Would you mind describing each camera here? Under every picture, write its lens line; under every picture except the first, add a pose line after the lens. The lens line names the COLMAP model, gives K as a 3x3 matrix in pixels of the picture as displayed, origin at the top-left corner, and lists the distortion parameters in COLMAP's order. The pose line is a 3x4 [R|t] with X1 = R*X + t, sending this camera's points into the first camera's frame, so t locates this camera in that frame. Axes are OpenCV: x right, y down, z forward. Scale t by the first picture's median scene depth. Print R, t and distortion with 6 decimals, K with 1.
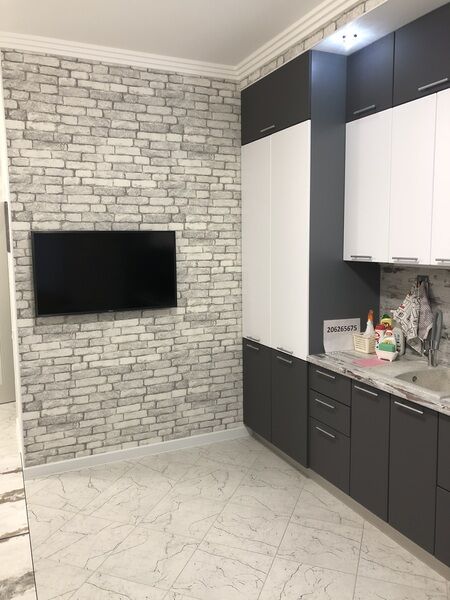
lens RADIAL K [[491.1, 0, 222.6], [0, 491.1, 294.7], [0, 0, 1]] dist [0.038270, -0.015745]
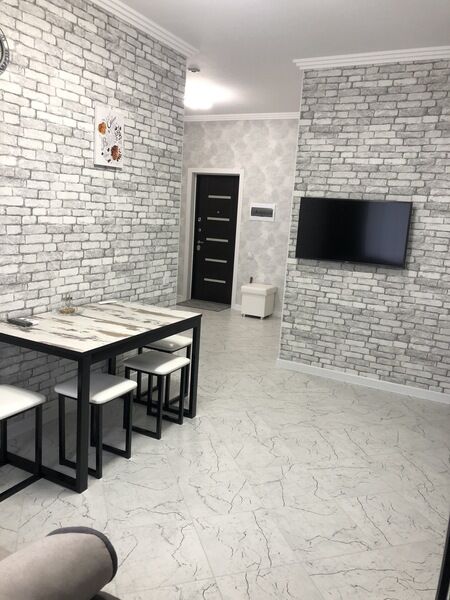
lens RADIAL K [[489.7, 0, 223.7], [0, 489.7, 302.0], [0, 0, 1]] dist [0.007159, 0.001432]
pose [[0.610620, 0.197047, -0.767018, 0.567504], [-0.155307, 0.979538, 0.128004, 0.020513], [0.776546, 0.040962, 0.628728, -0.054236]]
